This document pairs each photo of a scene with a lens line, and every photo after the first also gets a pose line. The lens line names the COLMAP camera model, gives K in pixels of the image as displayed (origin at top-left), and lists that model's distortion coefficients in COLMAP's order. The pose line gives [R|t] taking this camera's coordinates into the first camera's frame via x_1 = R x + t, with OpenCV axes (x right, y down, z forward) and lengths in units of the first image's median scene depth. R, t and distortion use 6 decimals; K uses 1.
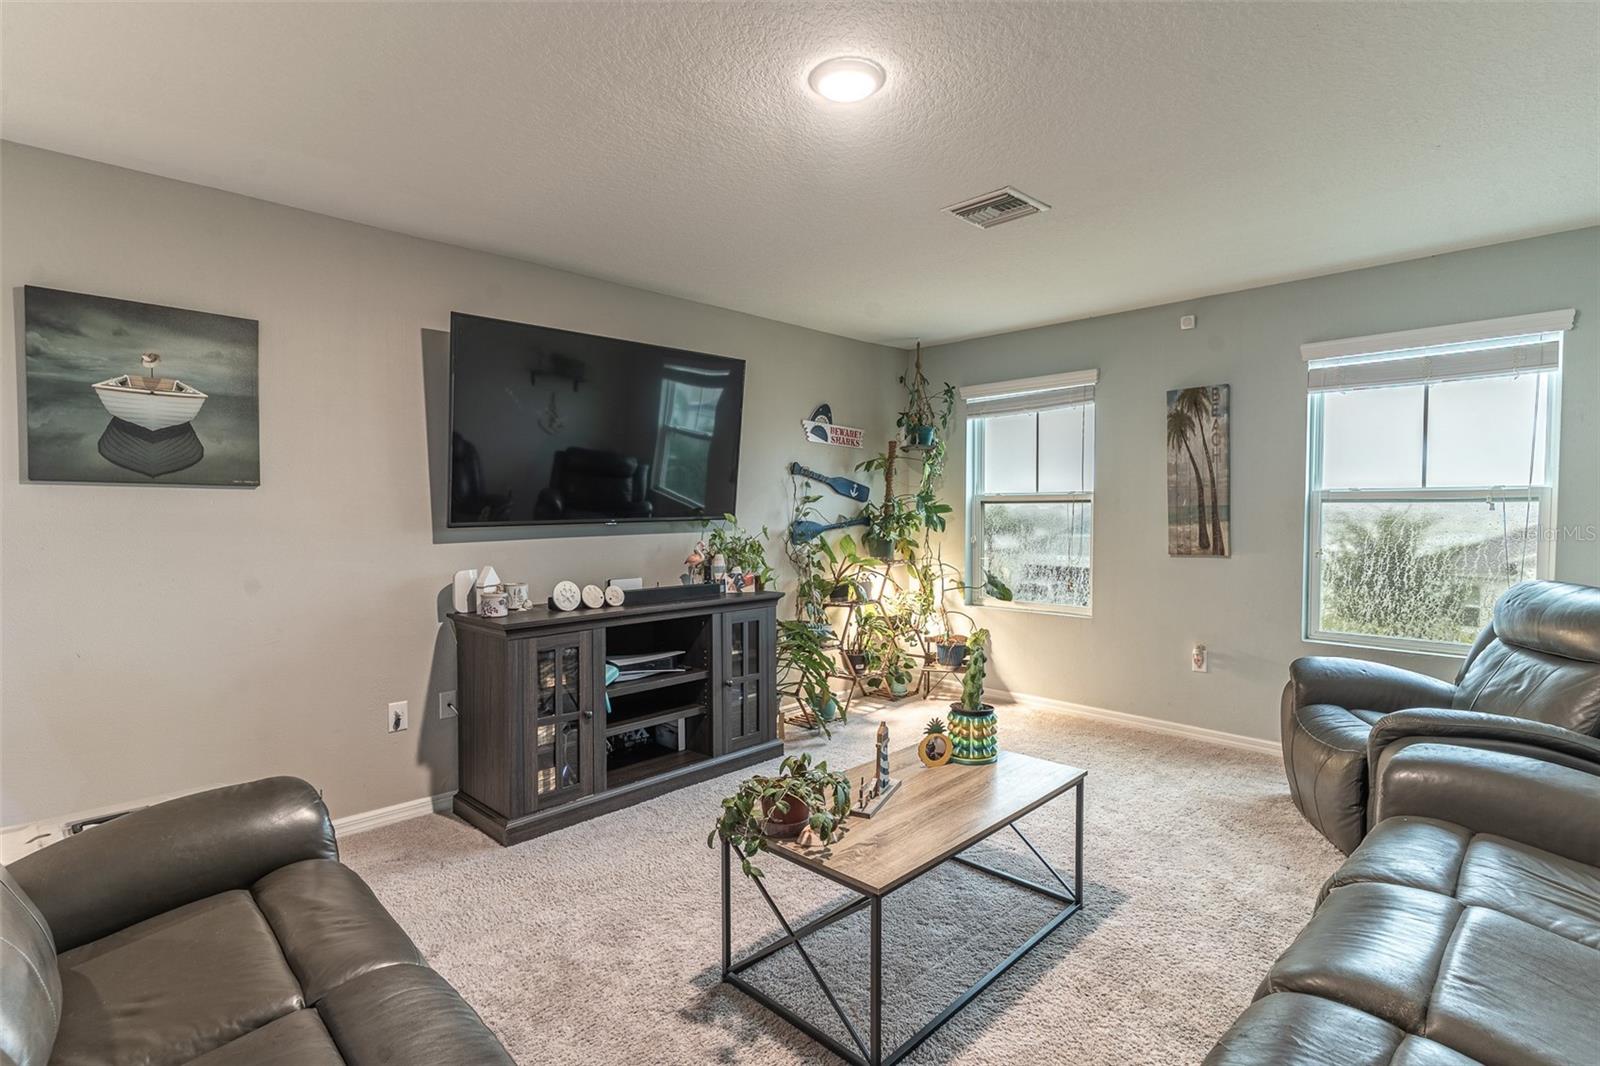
lens RADIAL K [[781.4, 0, 800.0], [0, 781.4, 533.0], [0, 0, 1]] dist [0.001003, 0.000086]
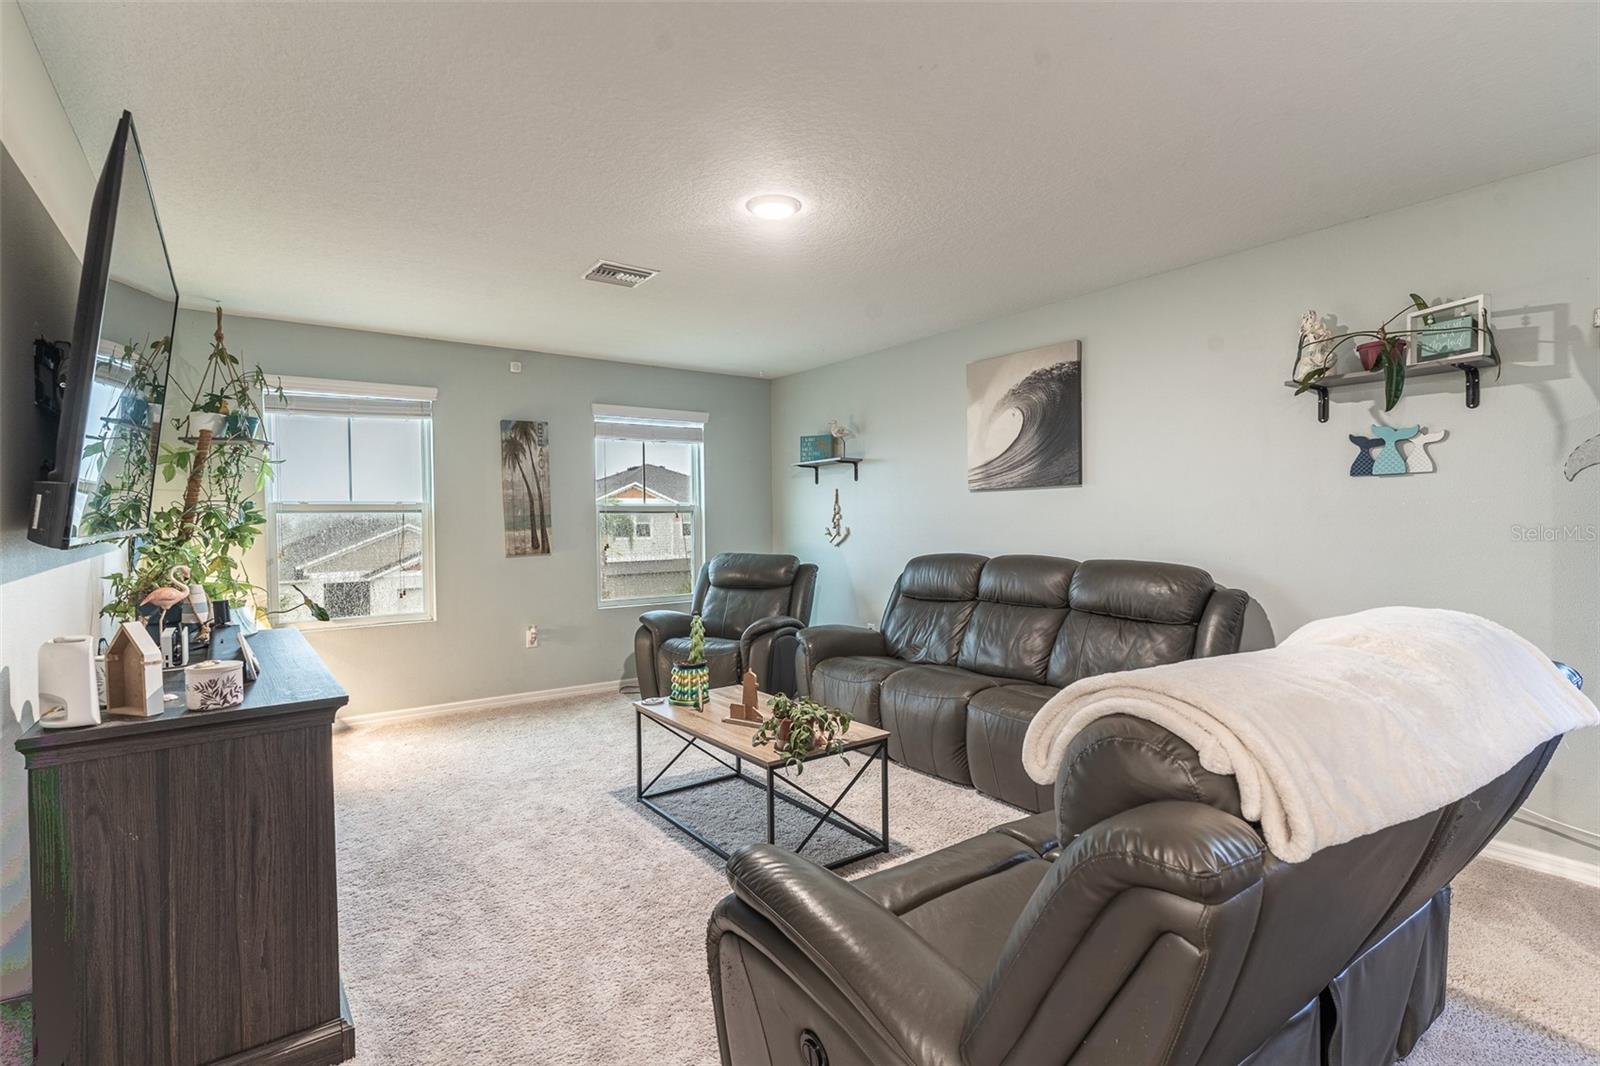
lens RADIAL K [[761.1, 0, 805.5], [0, 761.1, 528.7], [0, 0, 1]] dist [-0.000702, -0.000159]
pose [[0.128619, -0.017994, 0.991531, -0.648805], [0.038570, 0.999170, 0.013129, -0.011958], [-0.990944, 0.036555, 0.129206, 0.401158]]
